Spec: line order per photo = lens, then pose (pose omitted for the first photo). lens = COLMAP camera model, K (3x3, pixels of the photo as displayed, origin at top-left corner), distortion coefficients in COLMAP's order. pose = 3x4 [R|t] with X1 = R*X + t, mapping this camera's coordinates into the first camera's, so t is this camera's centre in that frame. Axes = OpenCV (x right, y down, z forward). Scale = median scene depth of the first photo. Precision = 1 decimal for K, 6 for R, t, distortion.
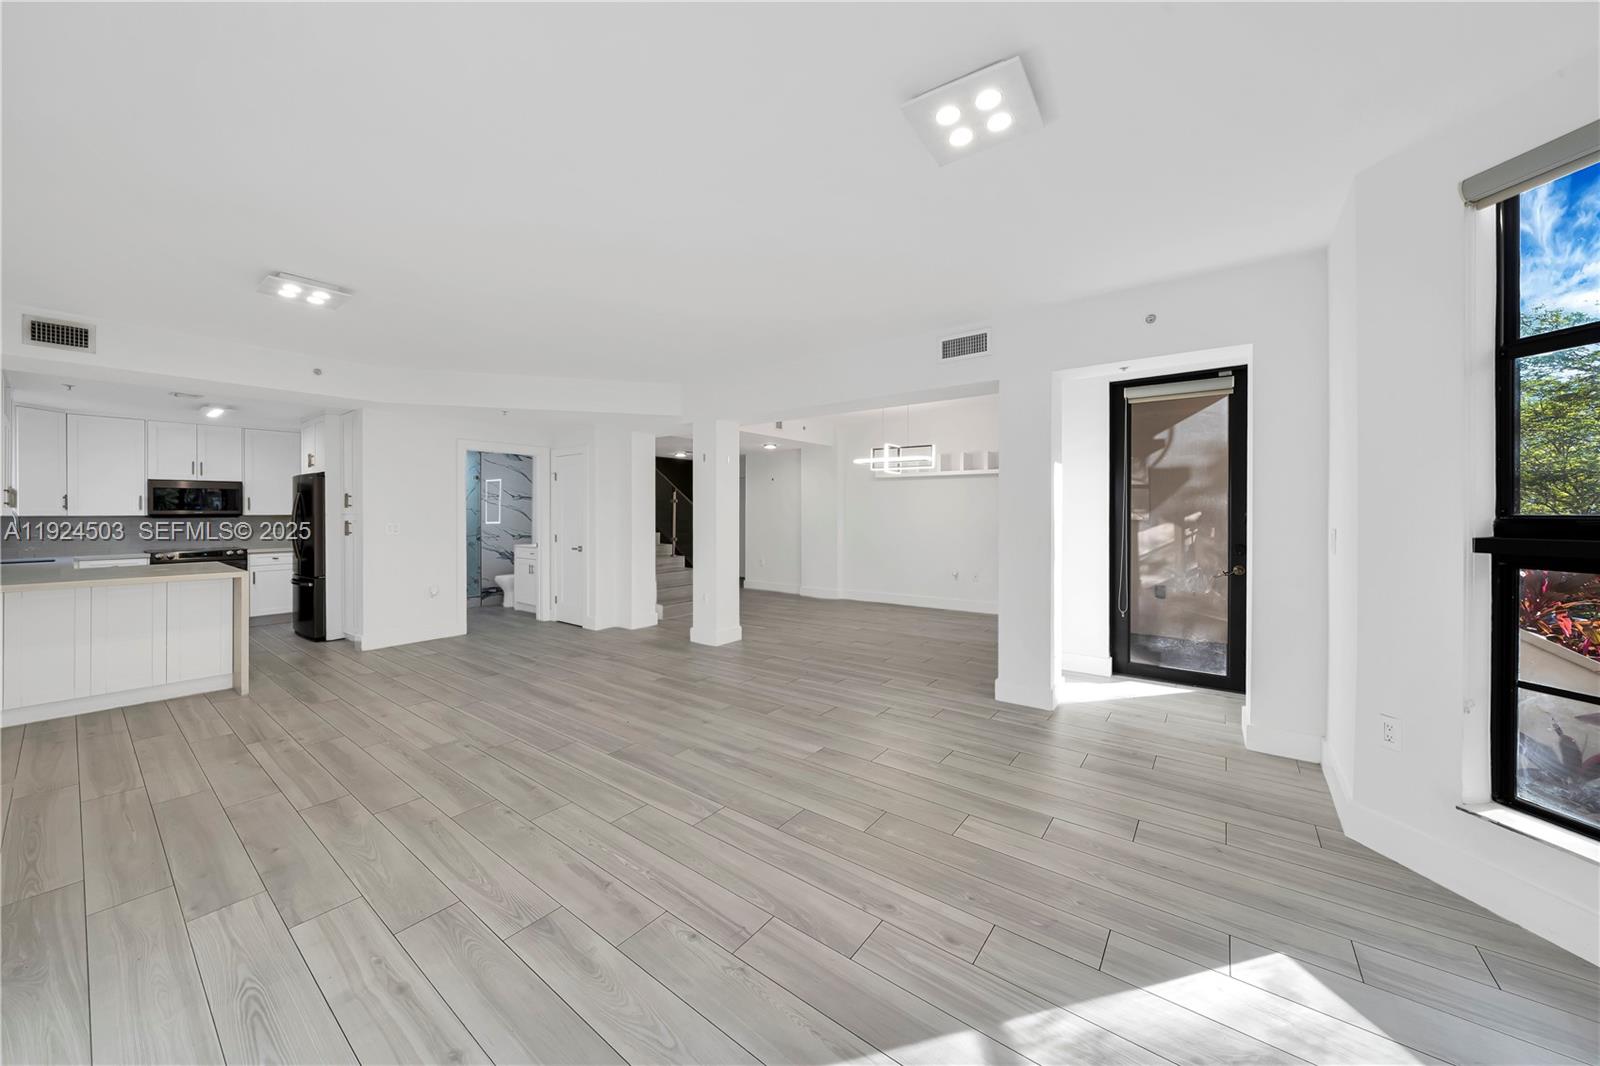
lens RADIAL K [[552.6, 0, 797.7], [0, 552.6, 510.1], [0, 0, 1]] dist [-0.004649, 0.000865]
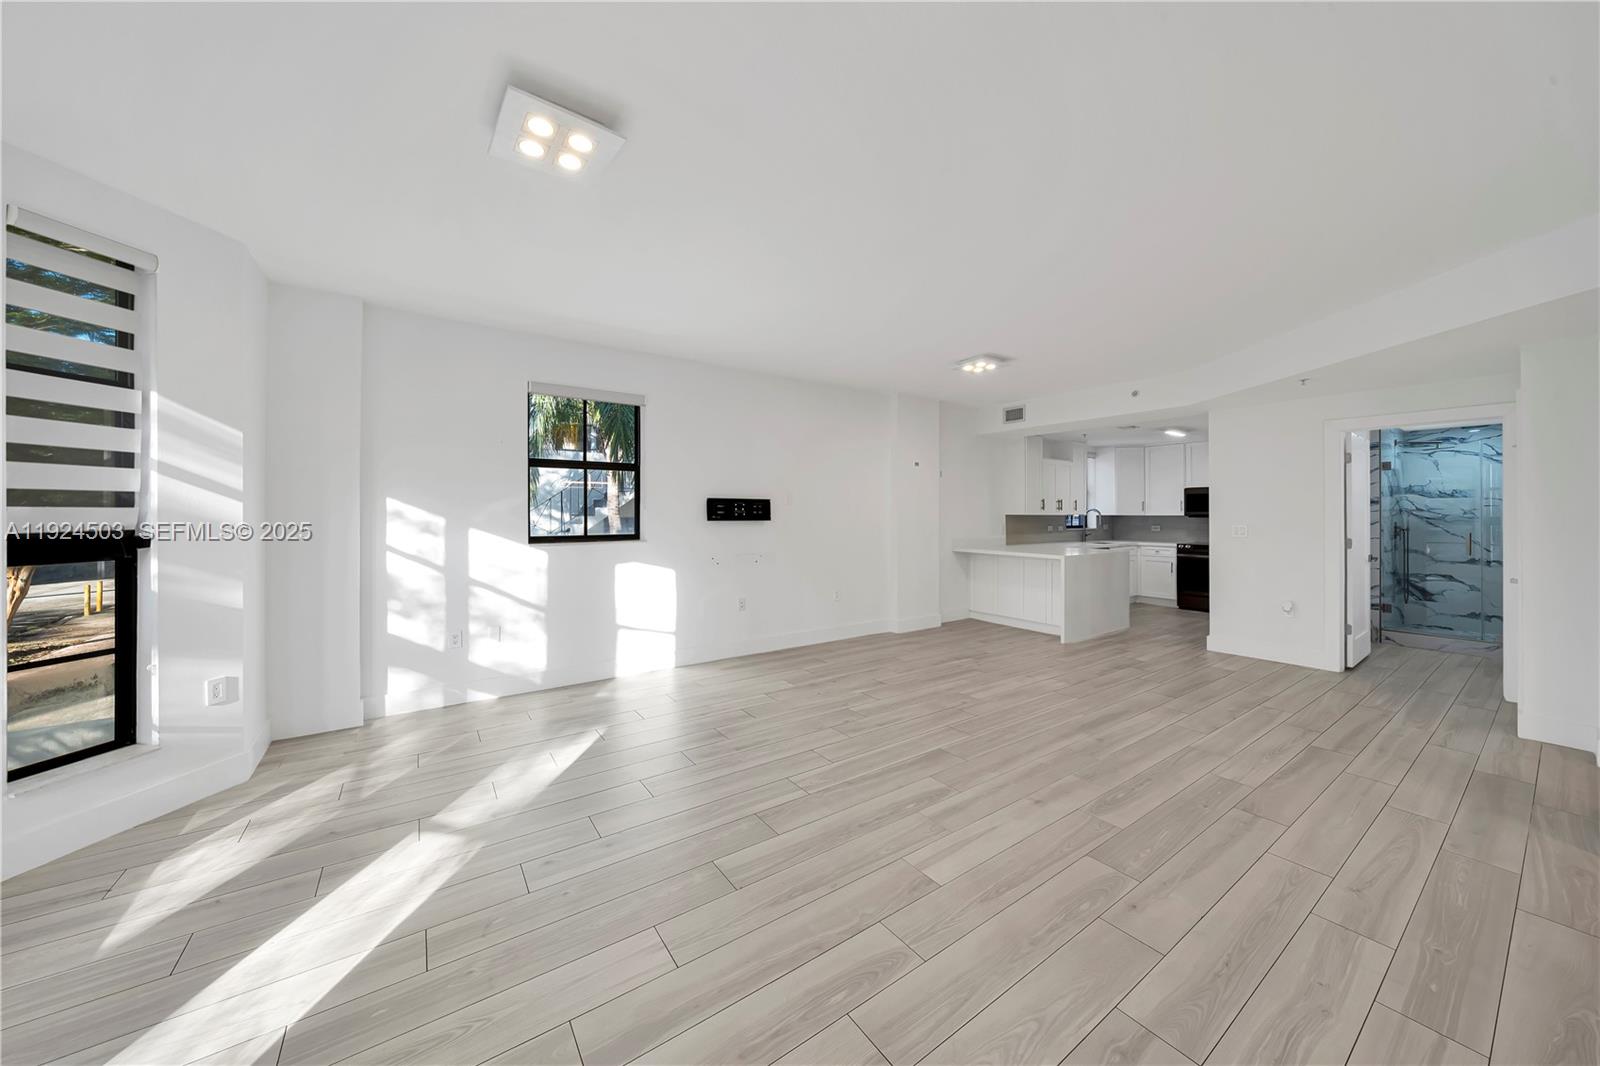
lens RADIAL K [[552.6, 0, 799.0], [0, 552.6, 504.2], [0, 0, 1]] dist [-0.004649, 0.000865]
pose [[-0.305524, -0.016400, -0.952043, 0.539121], [0.005315, 0.999807, -0.018929, 0.004459], [0.952169, -0.010843, -0.305378, 0.799971]]
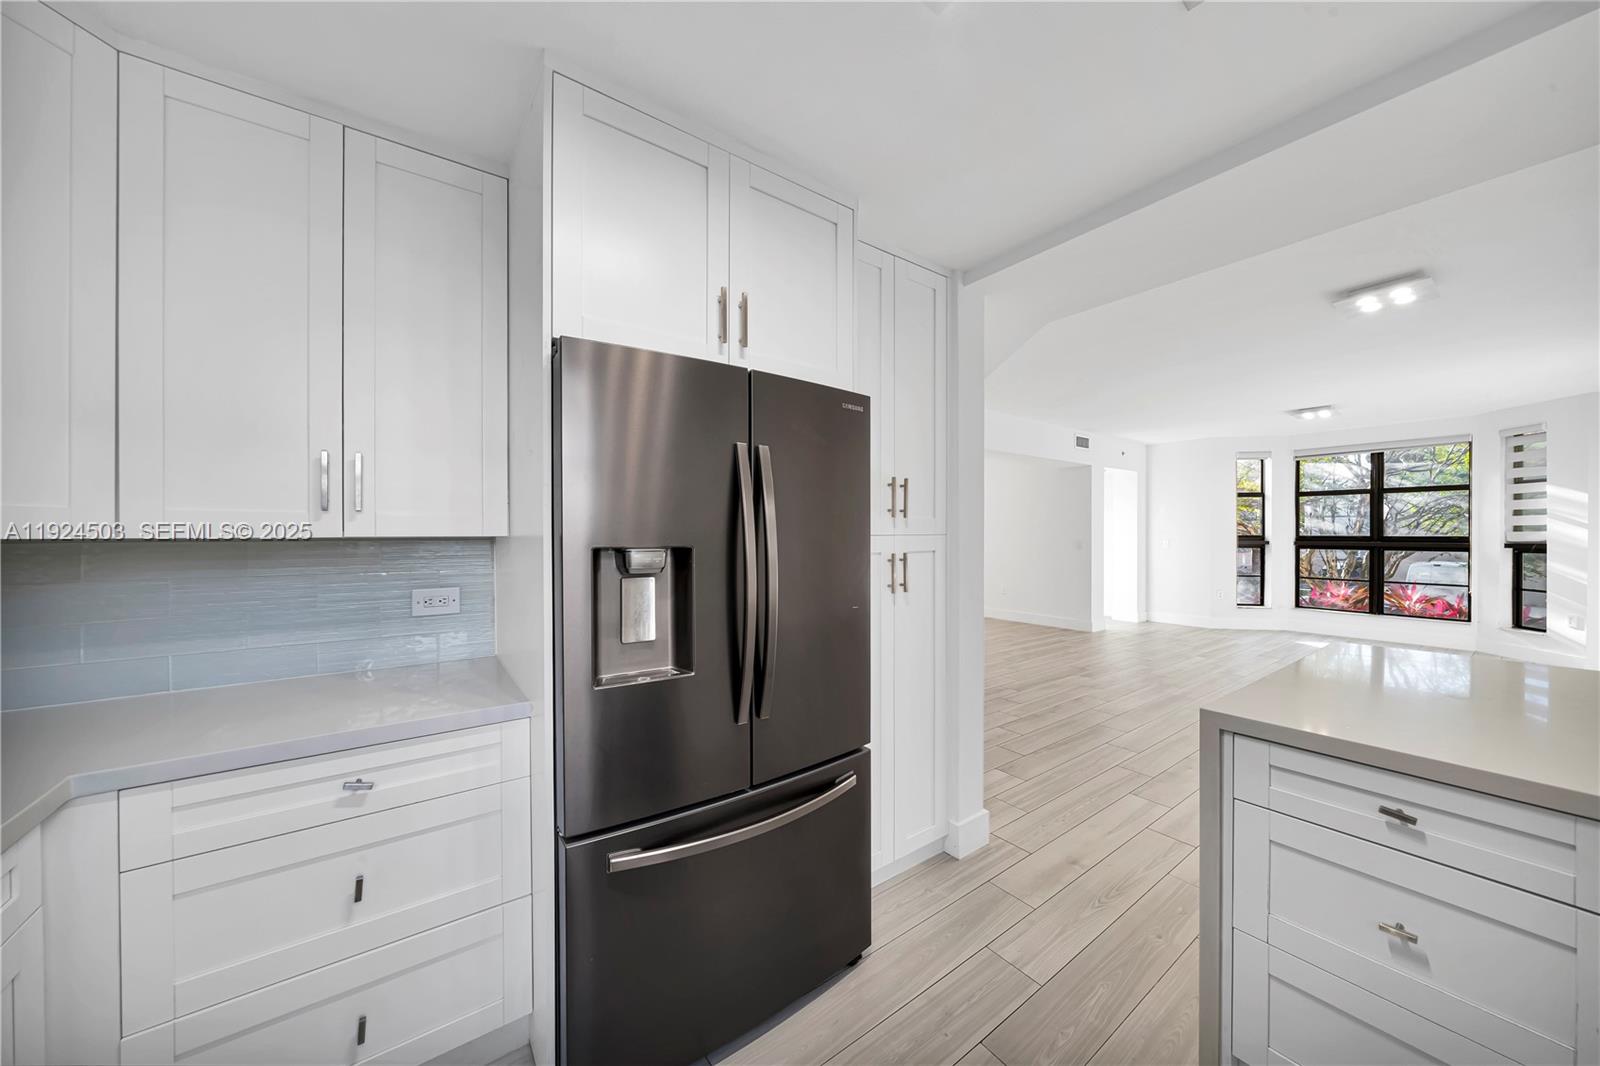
lens RADIAL K [[552.6, 0, 795.5], [0, 552.6, 530.4], [0, 0, 1]] dist [-0.004649, 0.000865]
pose [[0.292683, 0.007735, 0.956178, -1.687762], [-0.007641, 0.999954, -0.005750, 0.009768], [-0.956179, -0.005624, 0.292729, 1.363118]]
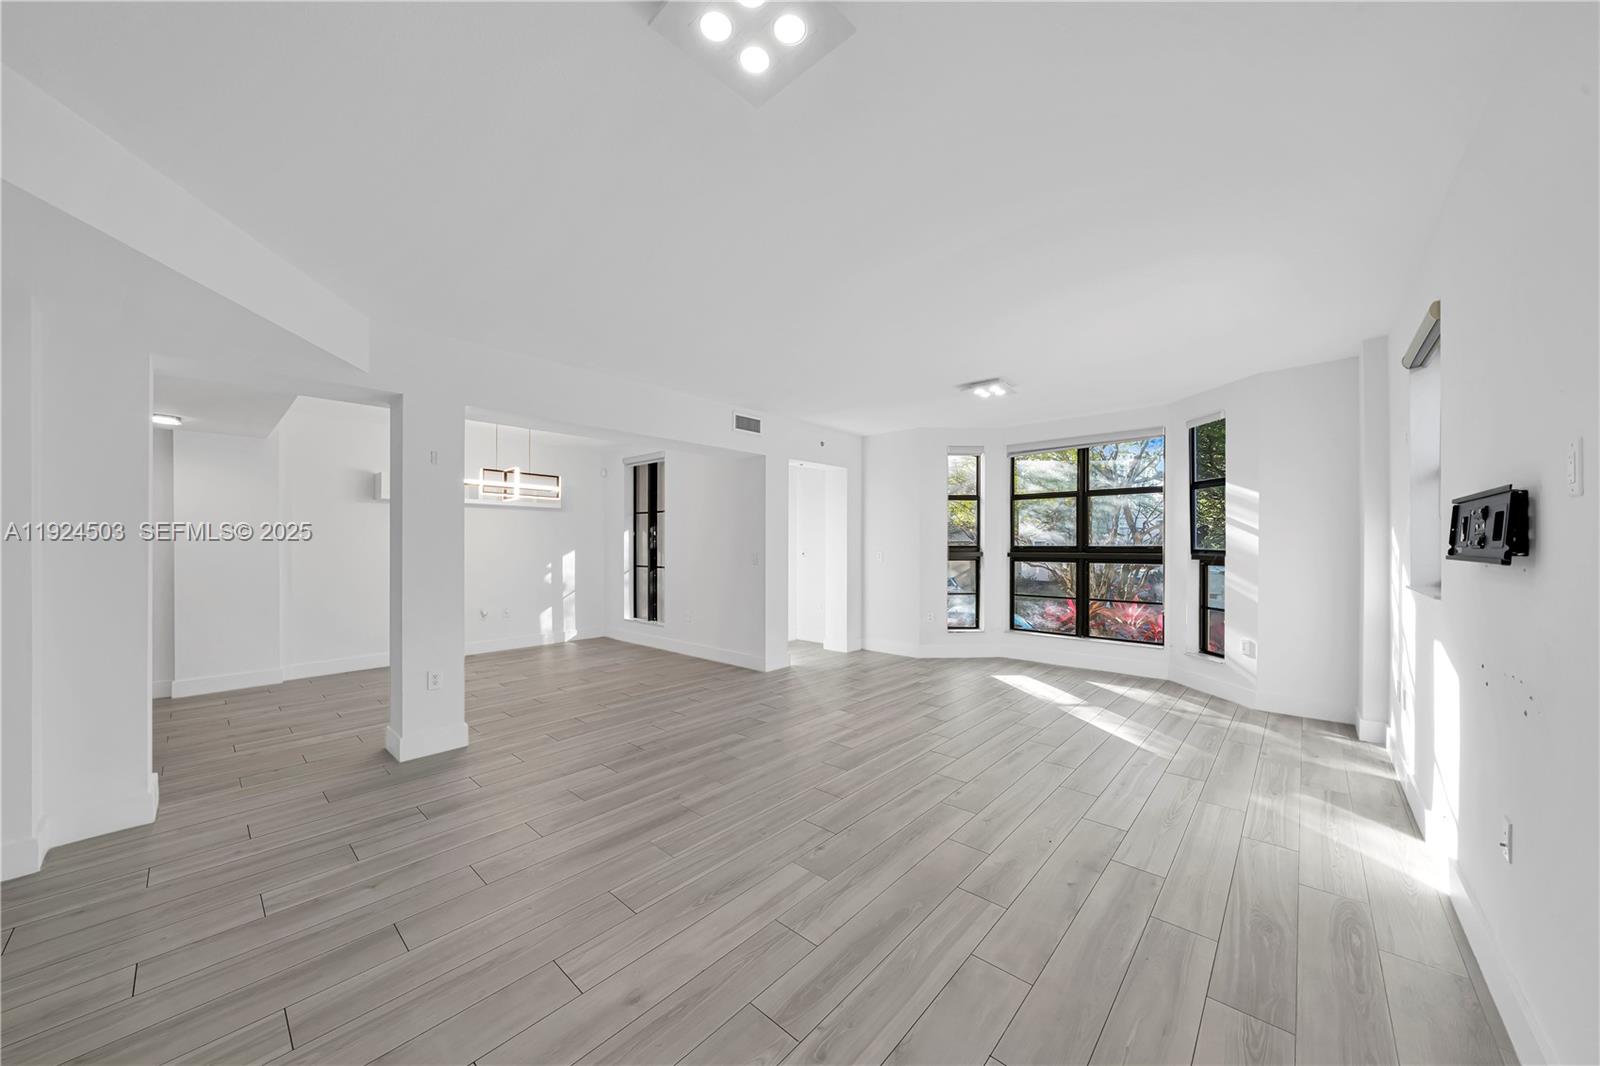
lens RADIAL K [[552.6, 0, 795.8], [0, 552.6, 548.5], [0, 0, 1]] dist [-0.004649, 0.000865]
pose [[0.098987, -0.003400, 0.995083, -1.055664], [-0.003237, 0.999988, 0.003738, 0.007585], [-0.995083, -0.003591, 0.098974, 0.743913]]
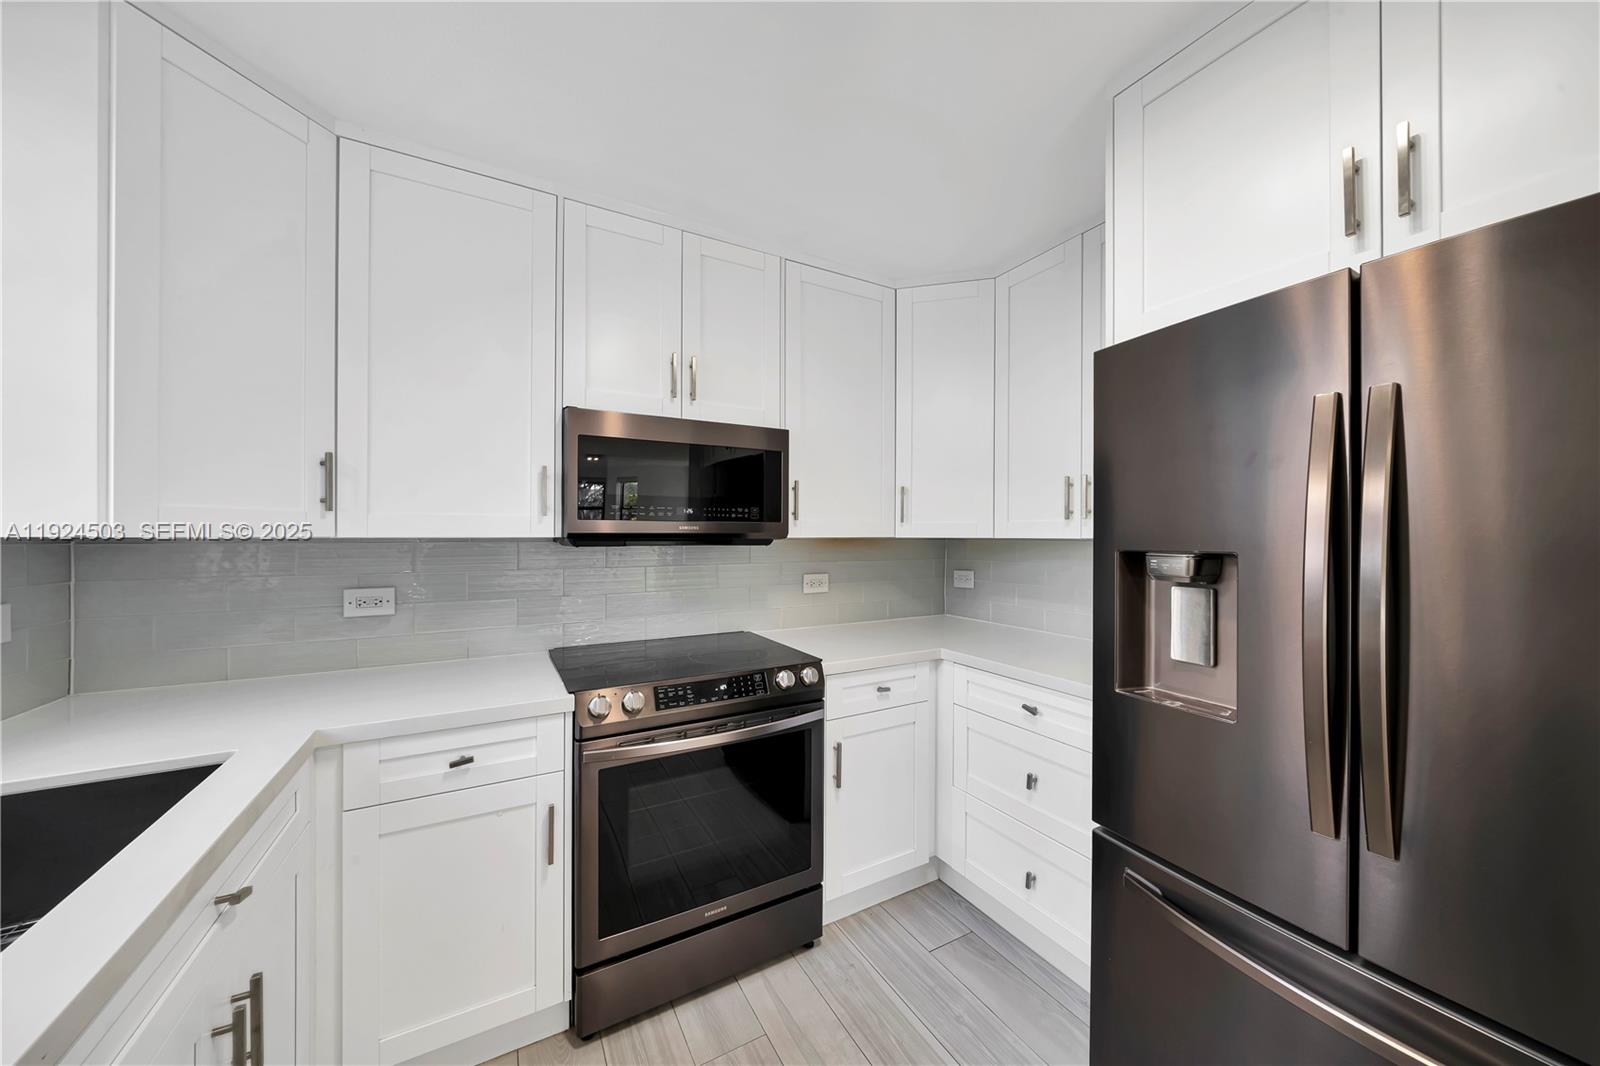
lens RADIAL K [[552.6, 0, 800.3], [0, 552.6, 536.2], [0, 0, 1]] dist [-0.004649, 0.000865]
pose [[0.915312, 0.007447, -0.402676, -1.467249], [-0.004532, 0.999956, 0.008190, 0.008942], [0.402719, -0.005671, 0.915306, 1.211048]]
